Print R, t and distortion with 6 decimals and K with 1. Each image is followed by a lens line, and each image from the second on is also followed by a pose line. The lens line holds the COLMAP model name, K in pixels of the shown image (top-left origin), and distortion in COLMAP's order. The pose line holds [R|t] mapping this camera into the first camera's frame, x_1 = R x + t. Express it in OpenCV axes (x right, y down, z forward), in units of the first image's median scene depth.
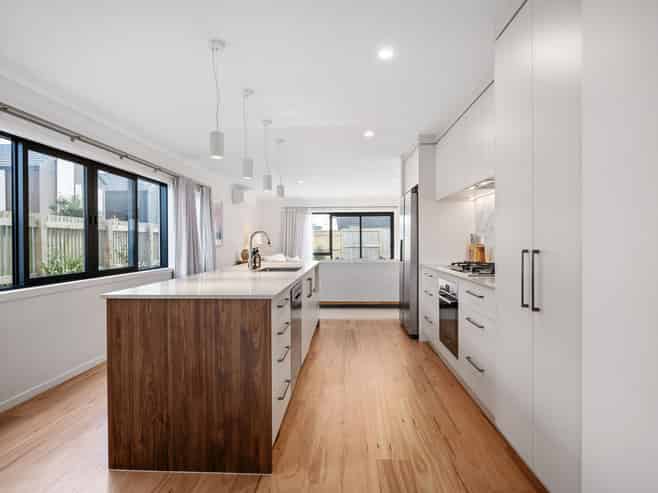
lens RADIAL K [[374.1, 0, 329.0], [0, 374.1, 246.5], [0, 0, 1]] dist [-0.002233, -0.000725]
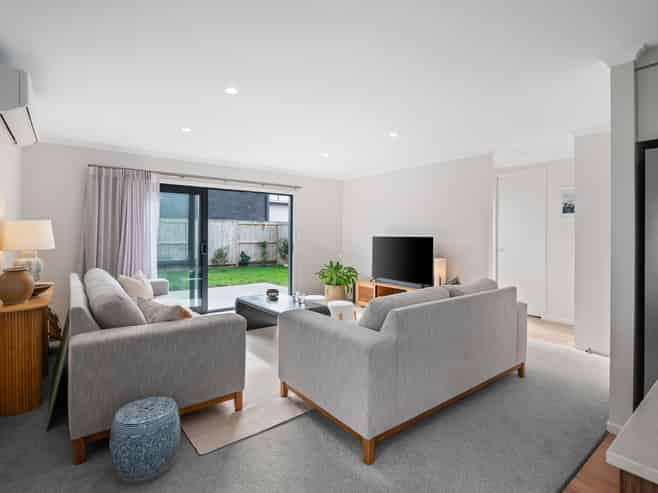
lens RADIAL K [[342.0, 0, 329.4], [0, 342.0, 234.0], [0, 0, 1]] dist [0.000706, 0.000228]
pose [[0.762836, 0.010959, 0.646499, -0.758664], [-0.002763, 0.999902, -0.013690, -0.069114], [-0.646586, 0.008657, 0.762792, 2.237235]]
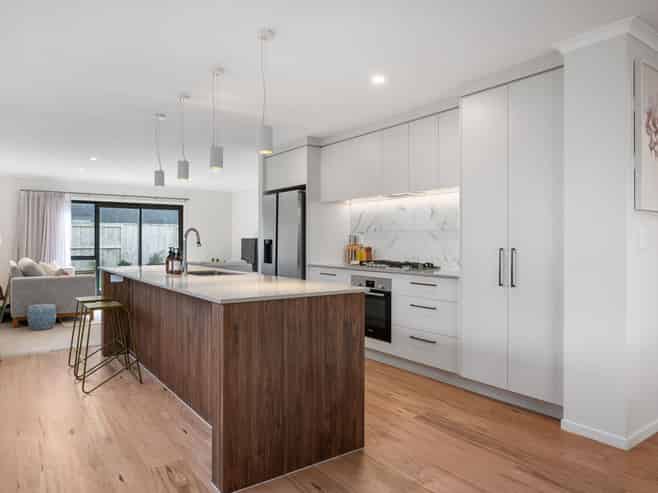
lens RADIAL K [[460.8, 0, 329.0], [0, 460.8, 246.5], [0, 0, 1]] dist [0.031382, -0.000969]
pose [[0.790980, 0.001448, 0.611841, -0.898730], [-0.000004, 0.999997, -0.002362, 0.004003], [-0.611842, 0.001866, 0.790978, -0.032492]]
